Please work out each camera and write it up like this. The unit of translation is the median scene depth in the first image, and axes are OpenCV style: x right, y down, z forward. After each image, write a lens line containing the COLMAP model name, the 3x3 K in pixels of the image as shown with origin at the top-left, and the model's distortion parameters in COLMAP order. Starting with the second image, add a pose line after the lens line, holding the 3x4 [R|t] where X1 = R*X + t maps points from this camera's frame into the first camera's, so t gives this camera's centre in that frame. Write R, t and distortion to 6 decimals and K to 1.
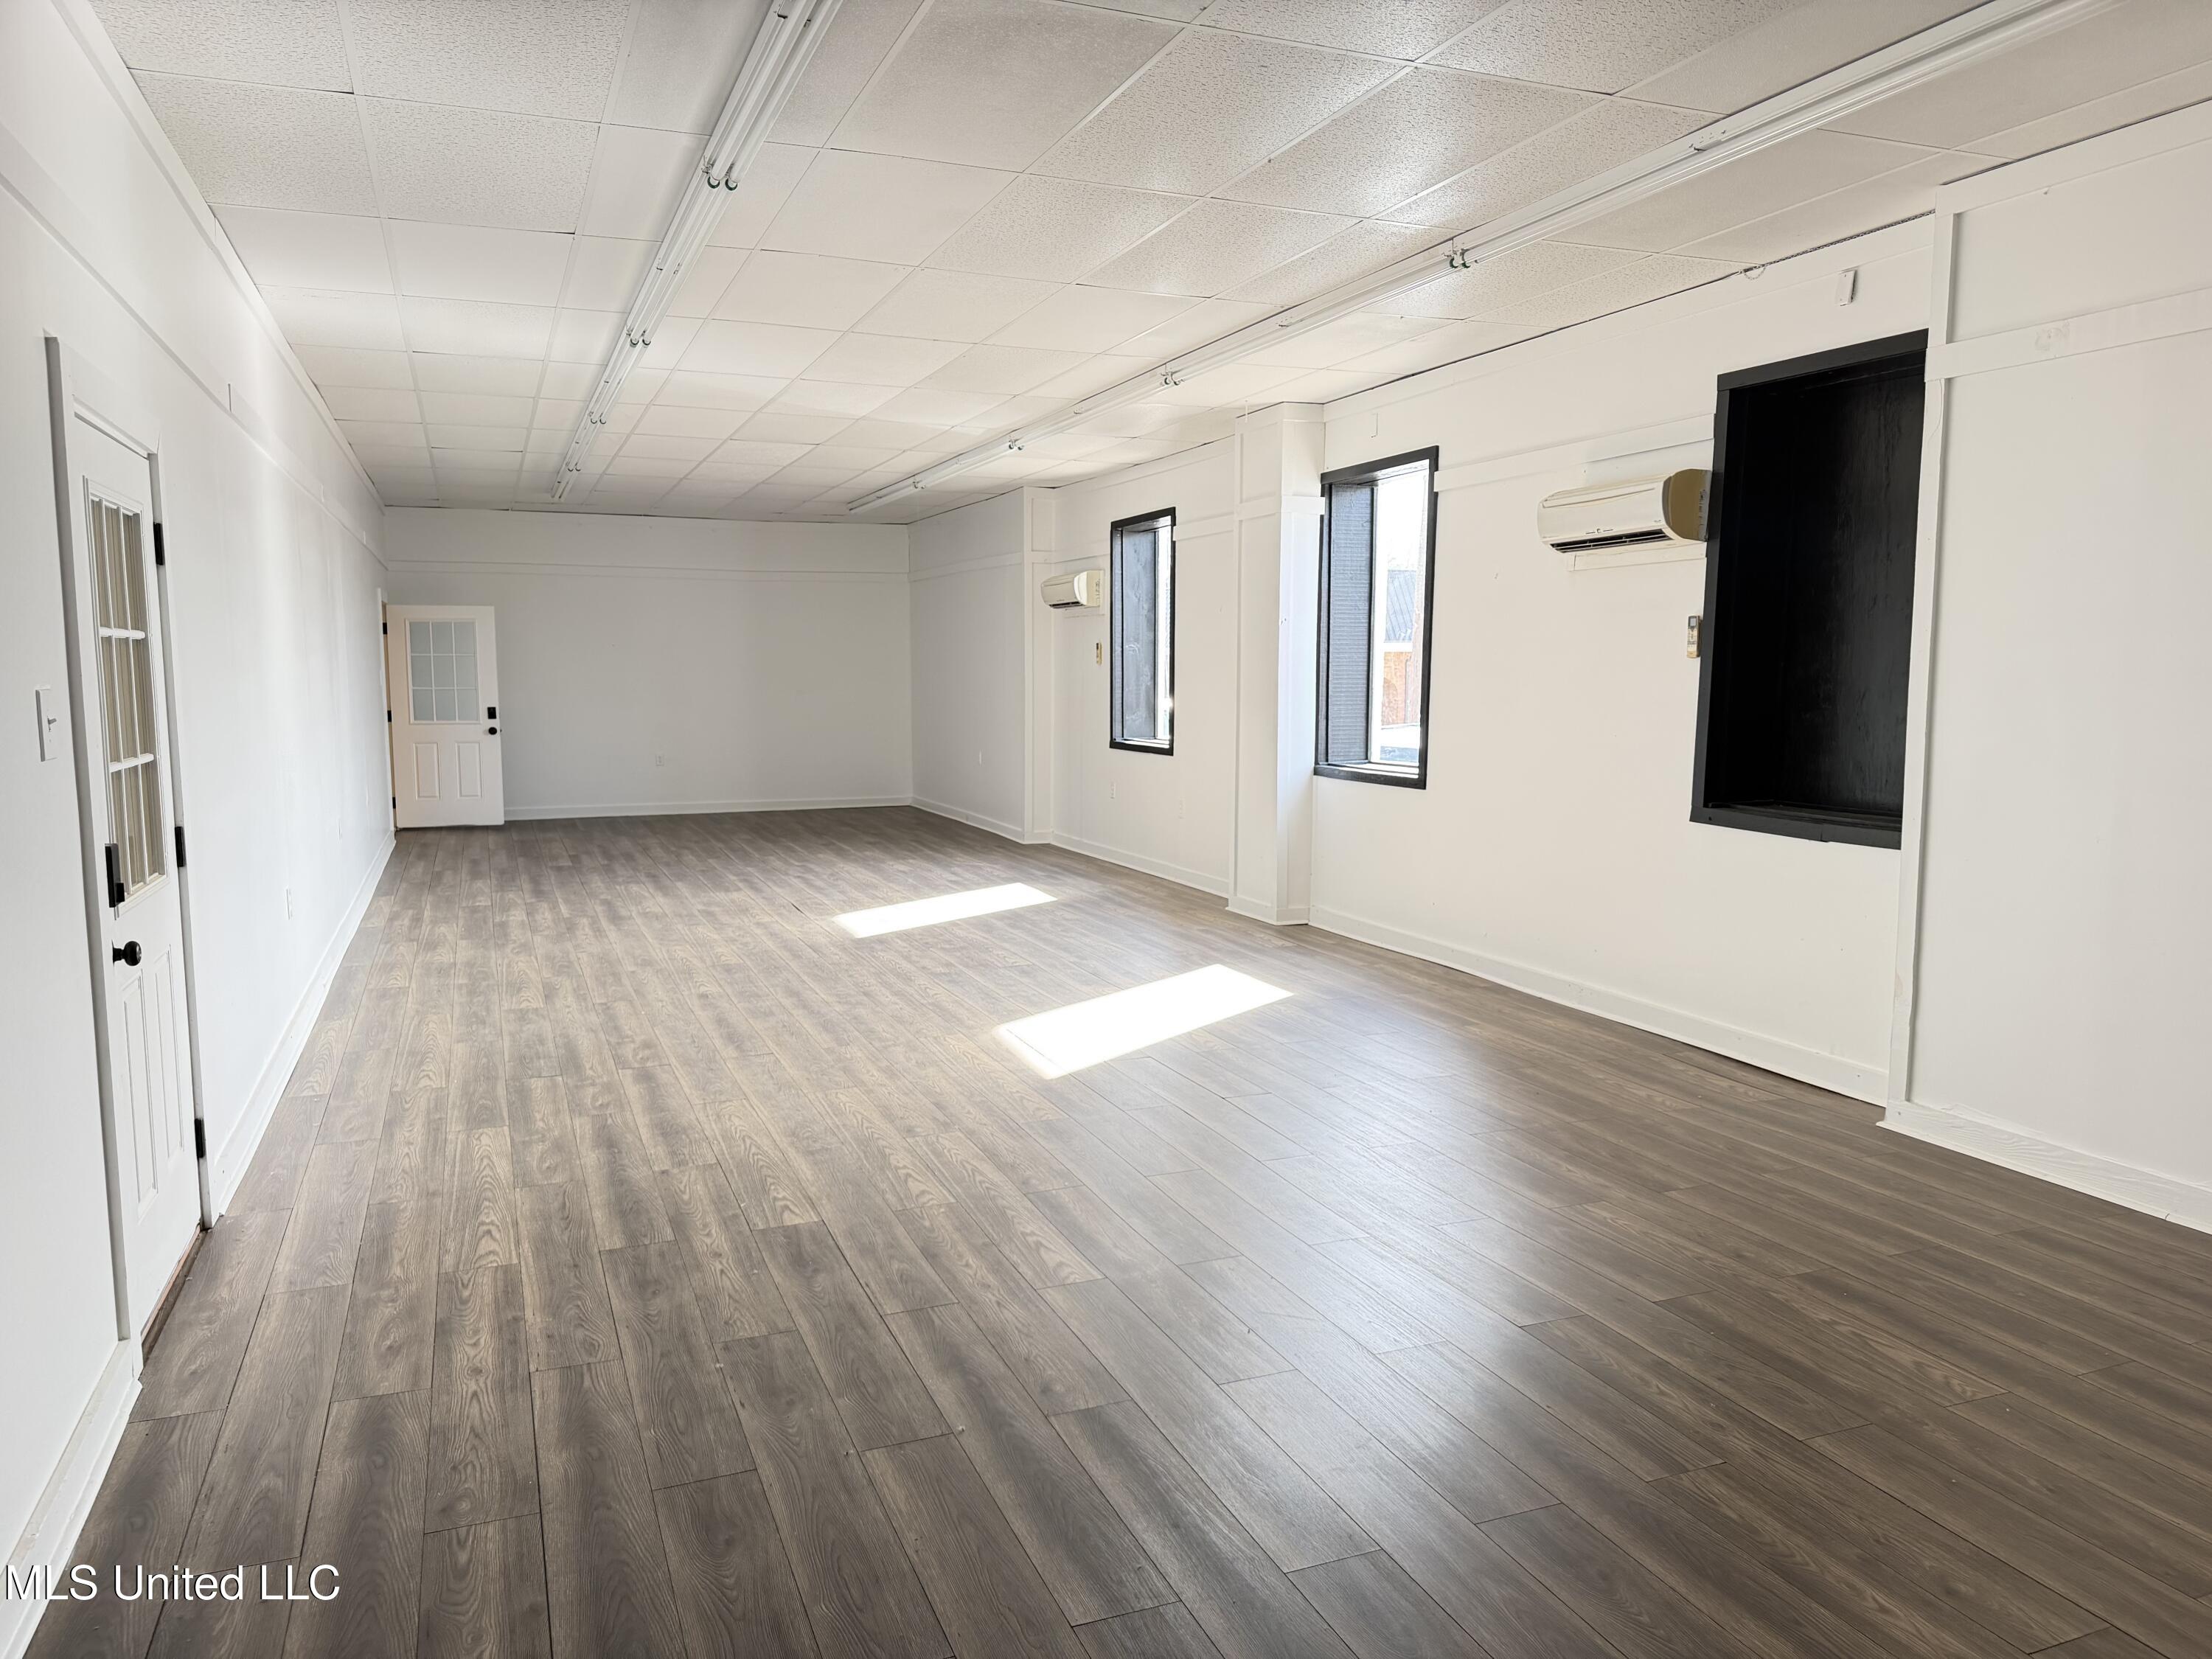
lens RADIAL K [[1508.2, 0, 1106.0], [0, 1508.2, 829.5], [0, 0, 1]] dist [0.111577, -0.166529]
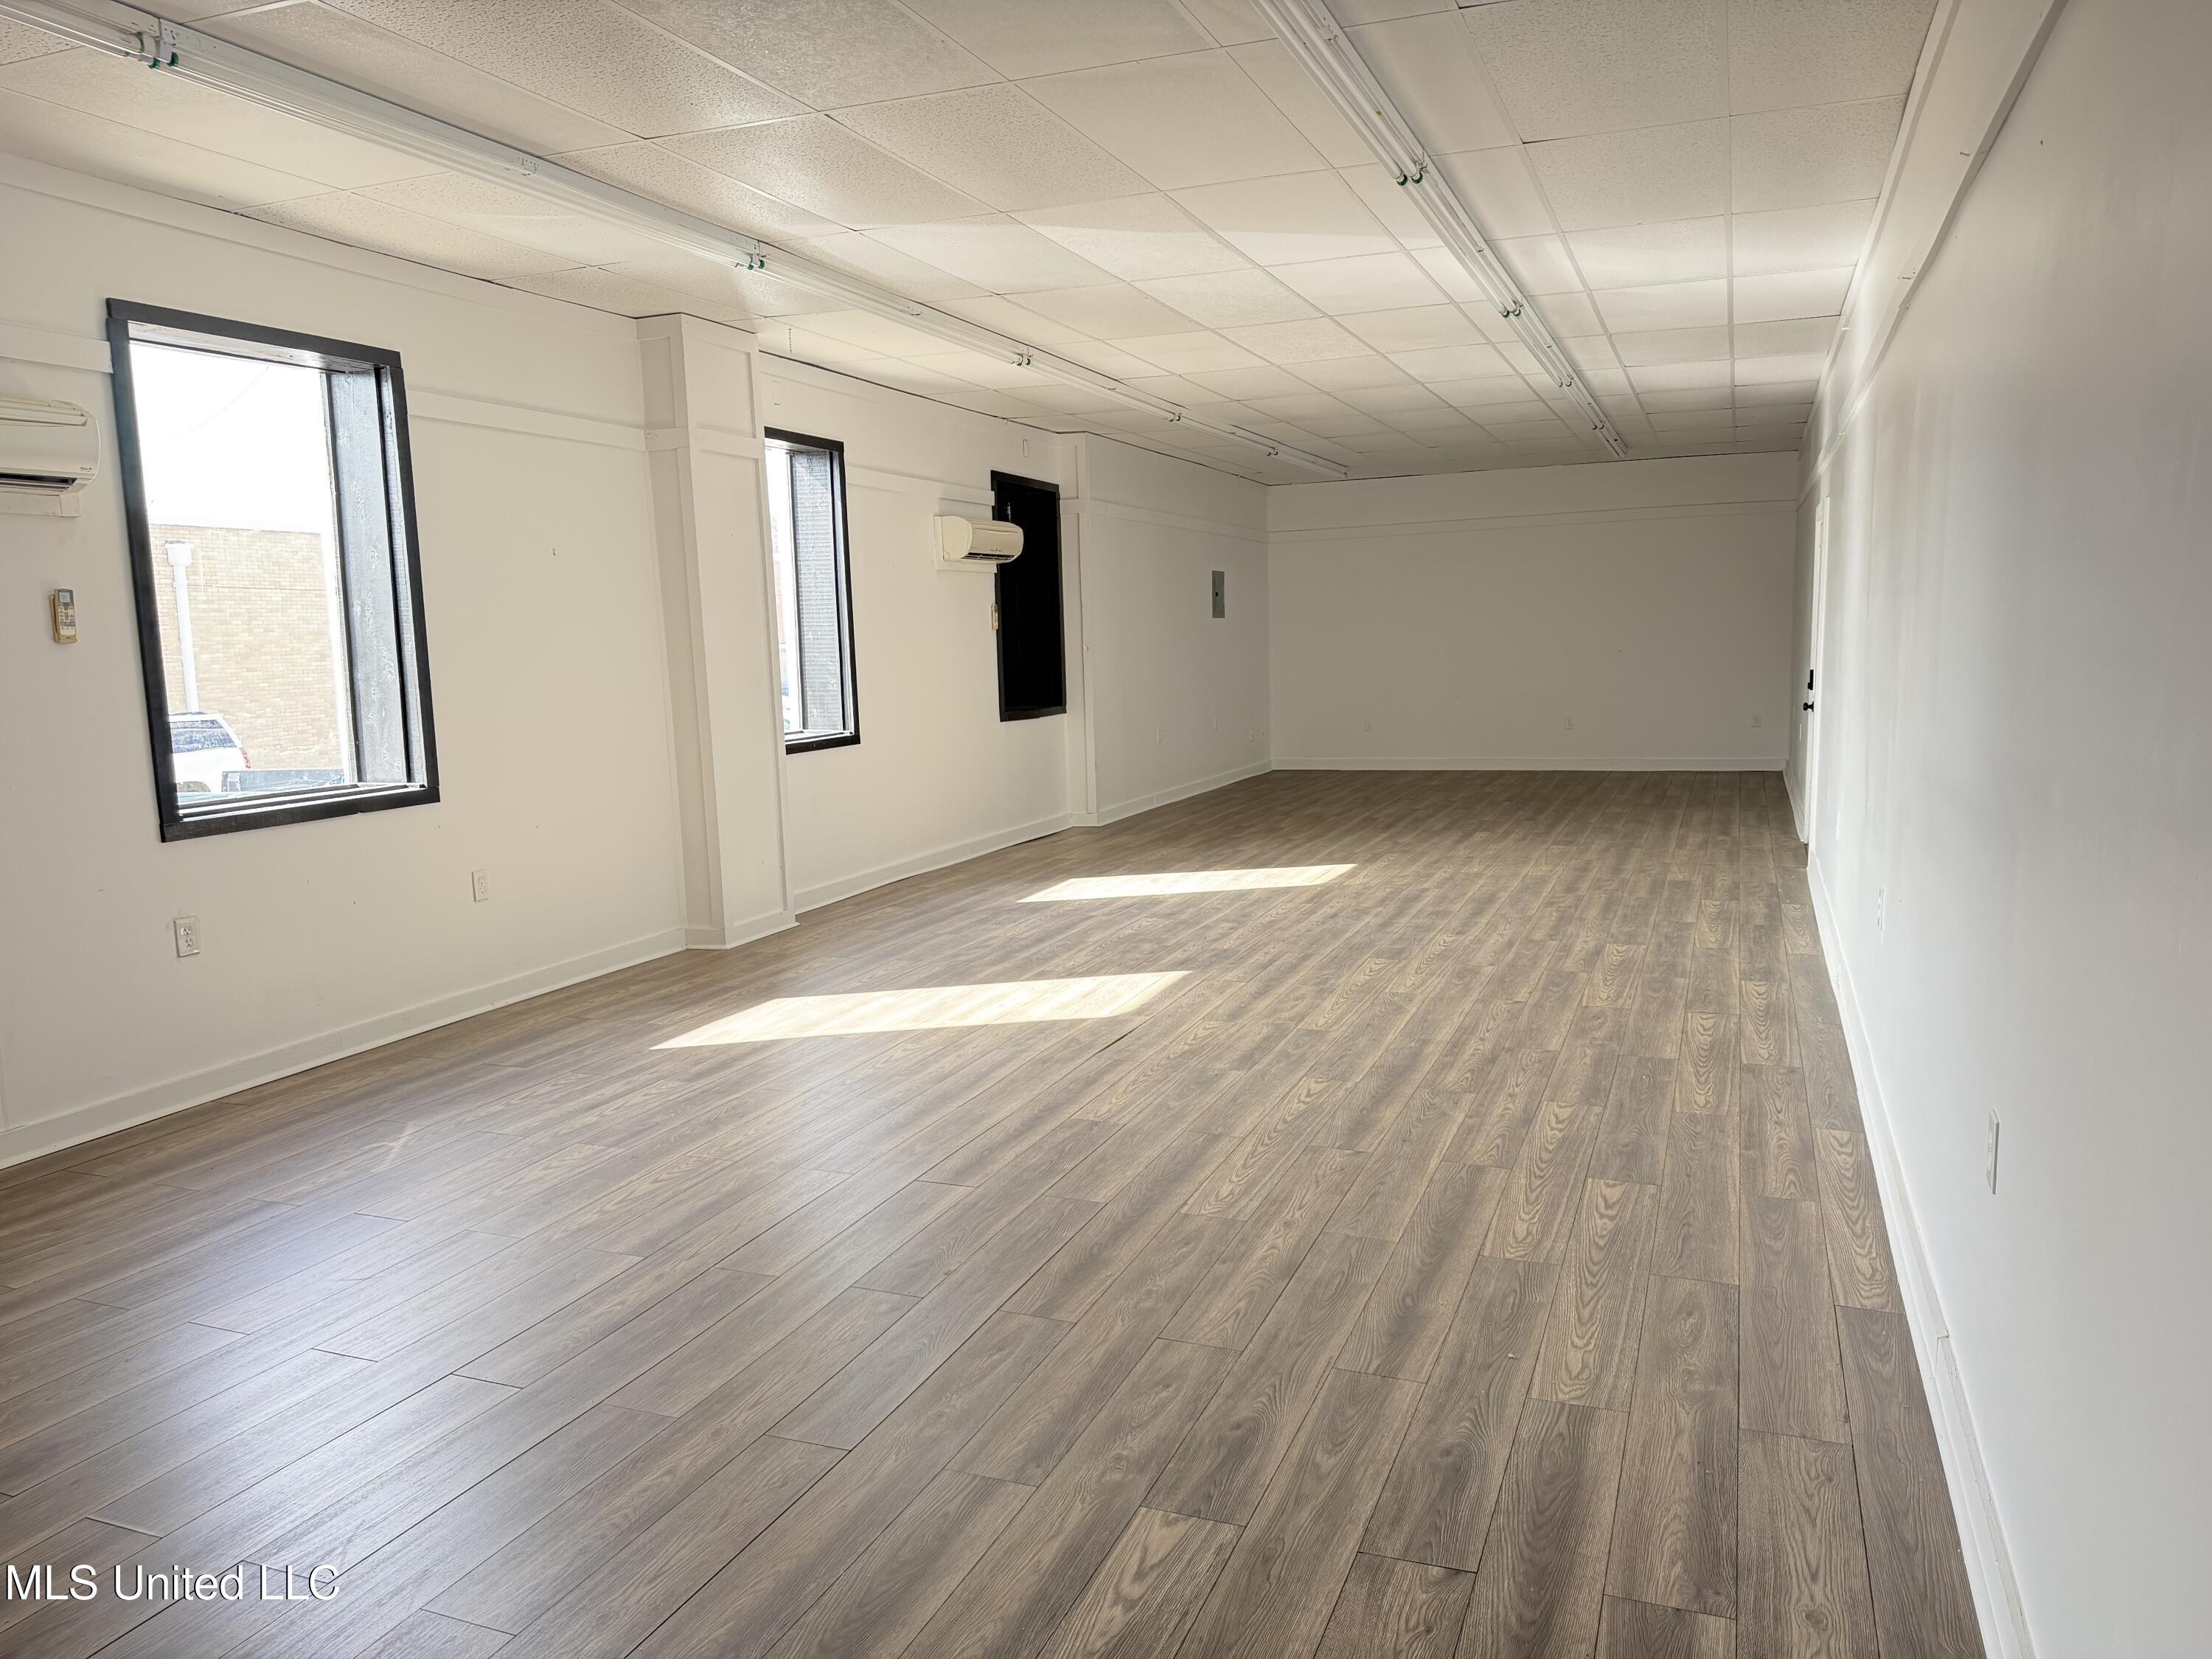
lens RADIAL K [[1508.2, 0, 1106.0], [0, 1508.2, 829.5], [0, 0, 1]] dist [0.111577, -0.166529]
pose [[-0.710205, -0.072543, 0.700247, -0.799064], [0.102282, 0.973490, 0.204587, -0.194873], [-0.696525, 0.216921, -0.683958, 1.822048]]
